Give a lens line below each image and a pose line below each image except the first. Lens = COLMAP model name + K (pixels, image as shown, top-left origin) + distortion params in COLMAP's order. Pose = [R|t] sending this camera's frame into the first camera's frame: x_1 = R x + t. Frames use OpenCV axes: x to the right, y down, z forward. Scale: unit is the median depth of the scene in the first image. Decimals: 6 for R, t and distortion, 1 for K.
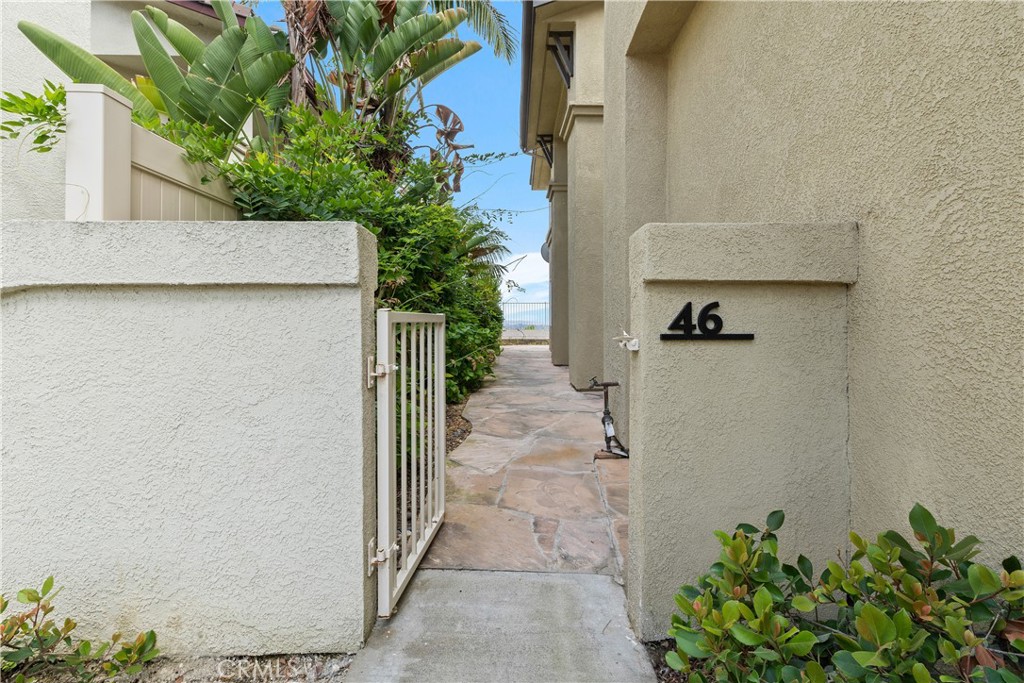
lens RADIAL K [[446.5, 0, 510.1], [0, 446.5, 335.9], [0, 0, 1]] dist [0.008249, -0.004901]
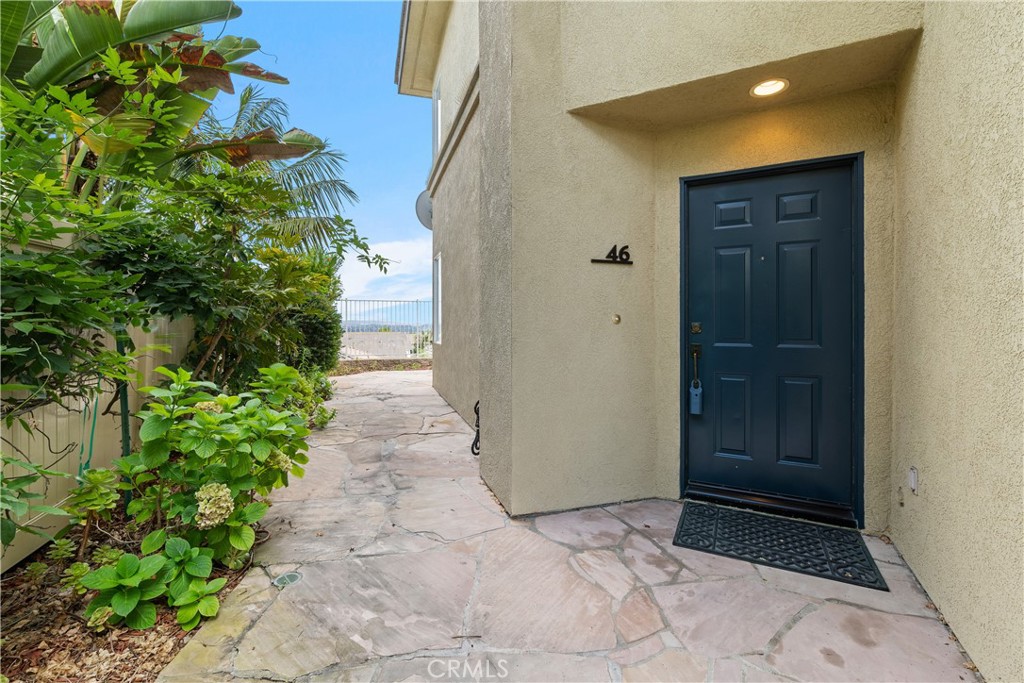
lens RADIAL K [[446.5, 0, 510.1], [0, 446.5, 335.9], [0, 0, 1]] dist [0.008249, -0.004901]
pose [[0.949139, -0.002363, 0.314848, 0.005334], [0.003088, 0.999994, -0.001802, -0.031211], [-0.314842, 0.002682, 0.949140, 0.464407]]
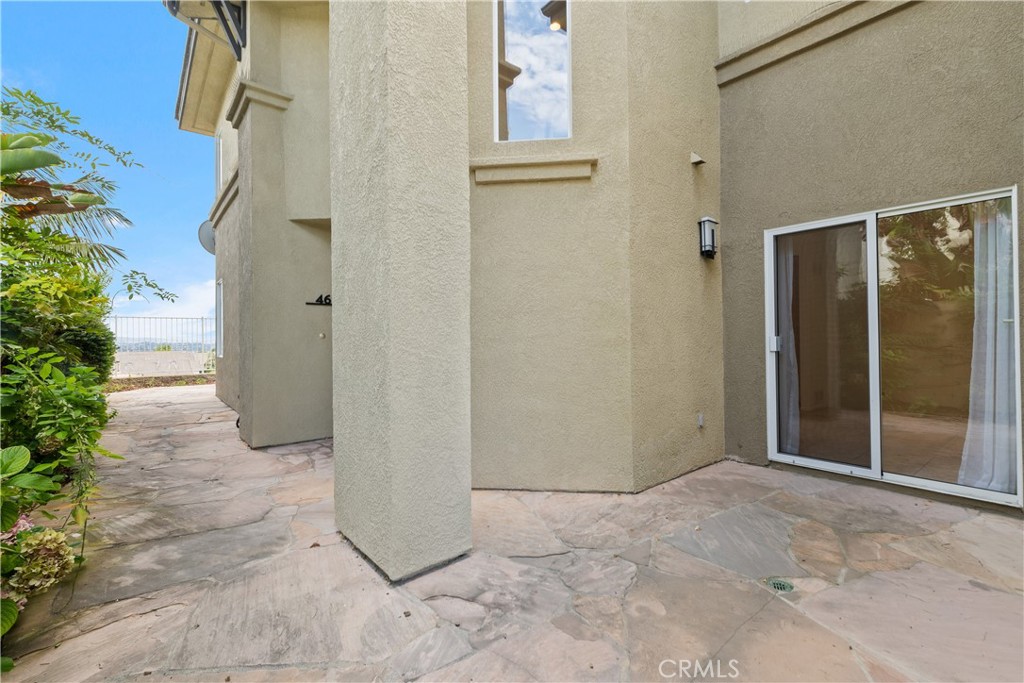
lens RADIAL K [[446.5, 0, 510.1], [0, 446.5, 335.9], [0, 0, 1]] dist [0.008249, -0.004901]
pose [[0.761246, -0.002002, 0.648460, -0.003670], [0.025412, 0.999319, -0.026748, -0.025958], [-0.647965, 0.036841, 0.760778, 0.286069]]
